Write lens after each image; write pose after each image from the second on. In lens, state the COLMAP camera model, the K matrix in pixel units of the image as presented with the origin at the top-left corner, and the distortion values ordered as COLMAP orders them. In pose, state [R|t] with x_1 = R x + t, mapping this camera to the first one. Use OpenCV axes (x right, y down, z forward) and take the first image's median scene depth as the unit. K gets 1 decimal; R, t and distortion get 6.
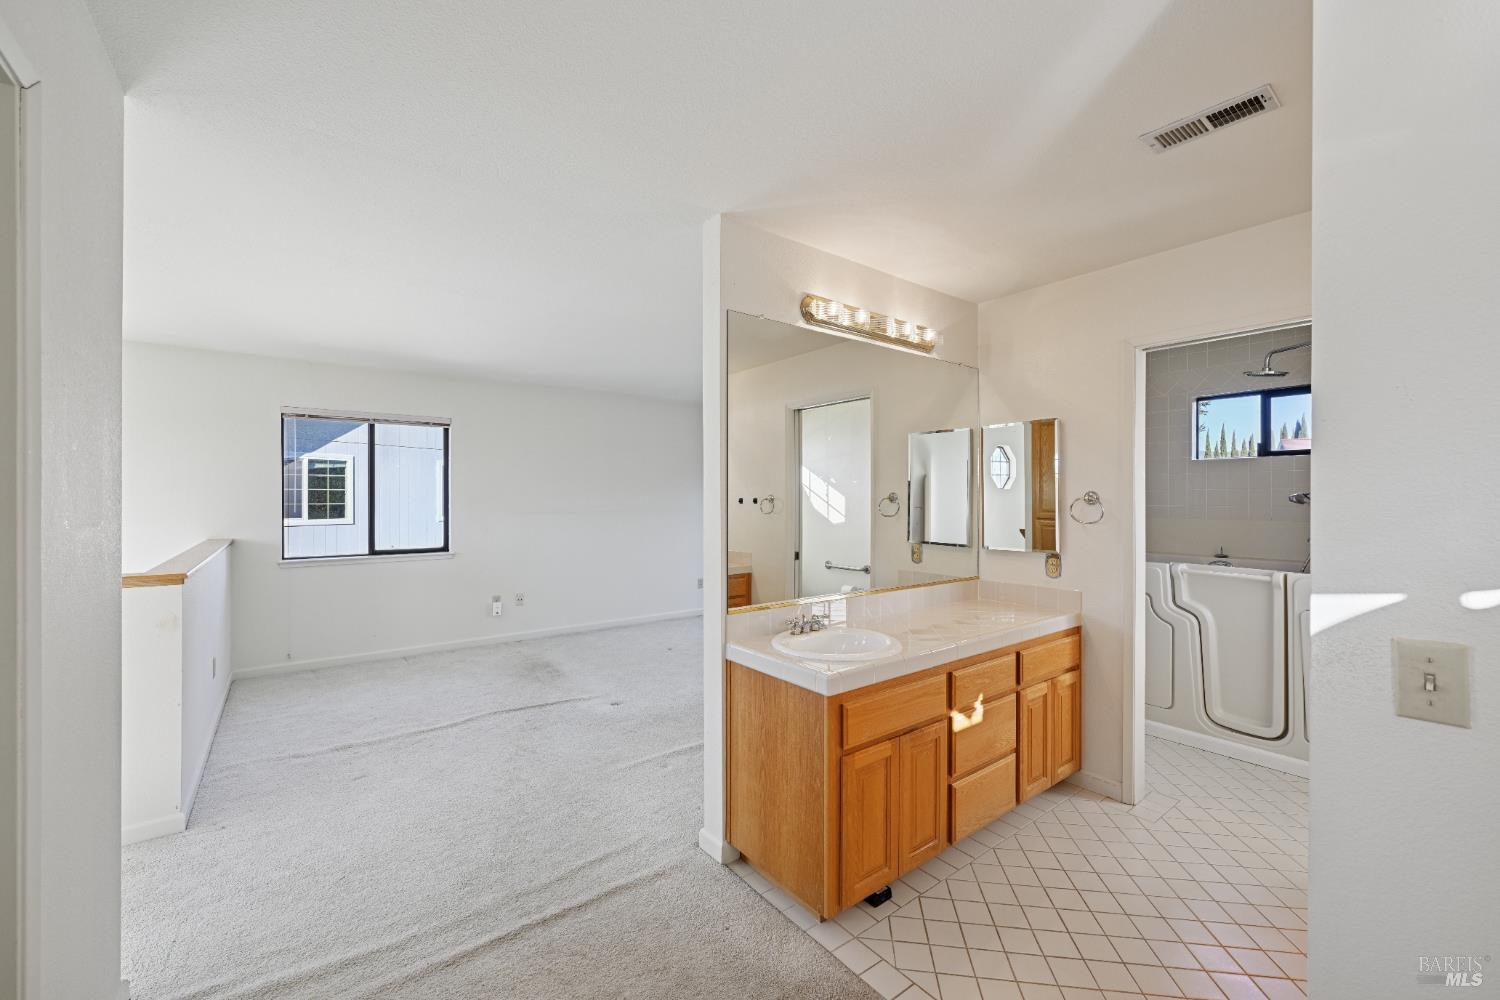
lens RADIAL K [[602.2, 0, 750.0], [0, 602.2, 500.0], [0, 0, 1]] dist [0.001115, 0.000051]
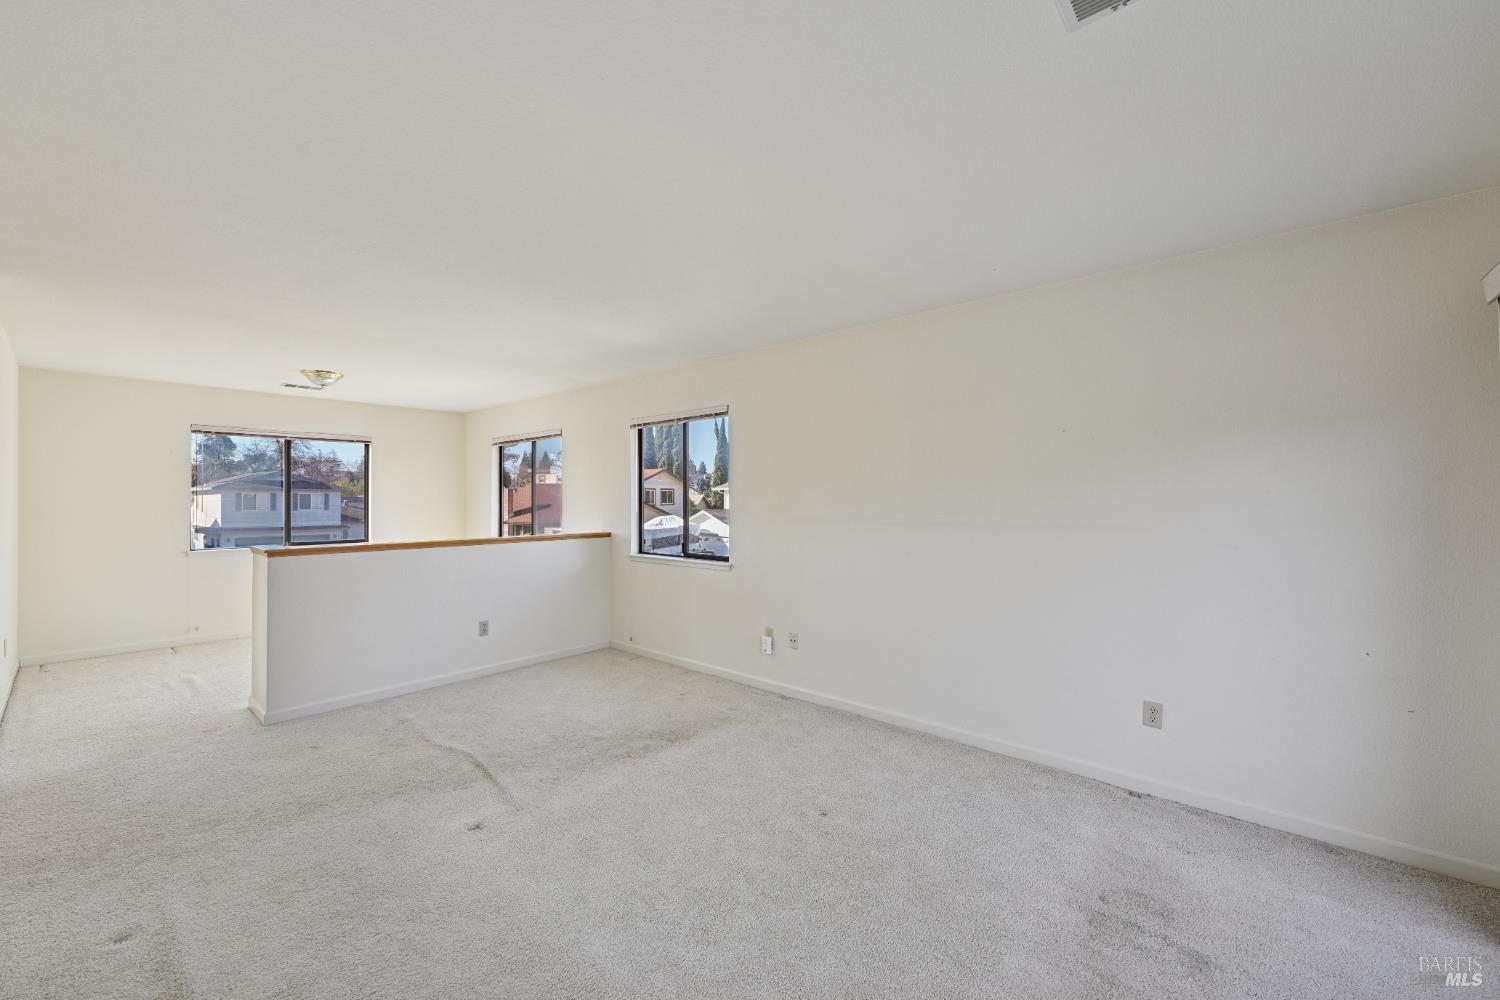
lens RADIAL K [[593.8, 0, 747.9], [0, 593.8, 491.5], [0, 0, 1]] dist [-0.001756, 0.000184]
pose [[0.195858, -0.016456, -0.980494, 0.313854], [-0.006016, 0.999820, -0.017983, 0.001050], [0.980614, 0.009421, 0.195724, 0.832515]]
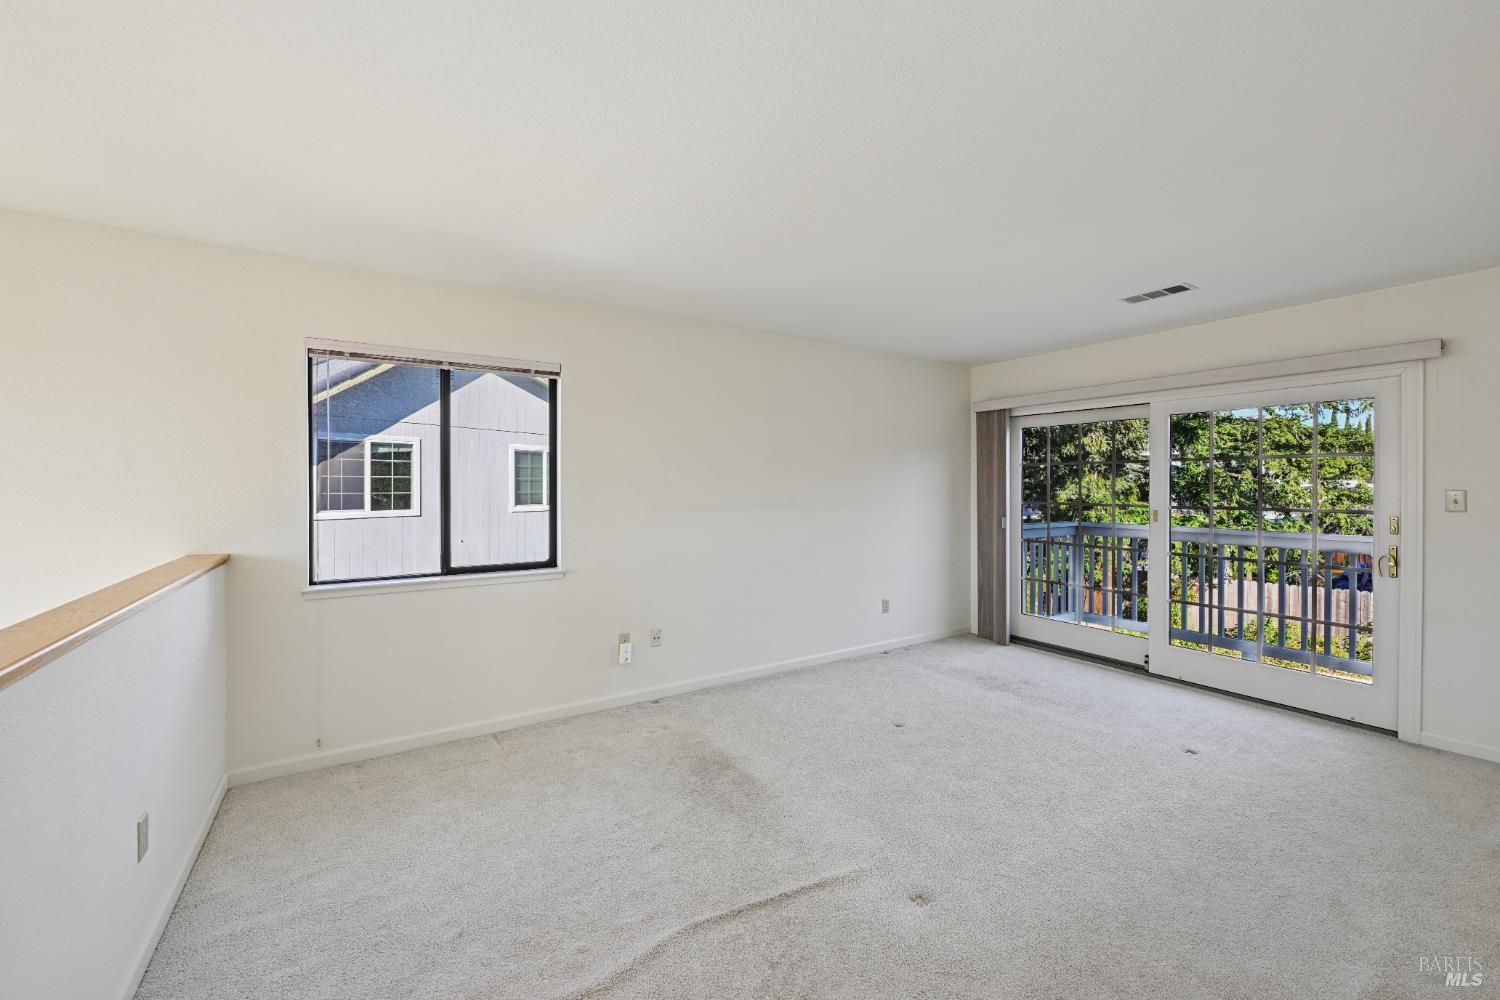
lens RADIAL K [[593.8, 0, 747.9], [0, 593.8, 491.5], [0, 0, 1]] dist [-0.001756, 0.000184]
pose [[0.996910, 0.001087, -0.078540, -0.236202], [-0.000732, 0.999989, 0.004544, -0.000253], [0.078544, -0.004473, 0.996901, 0.362798]]
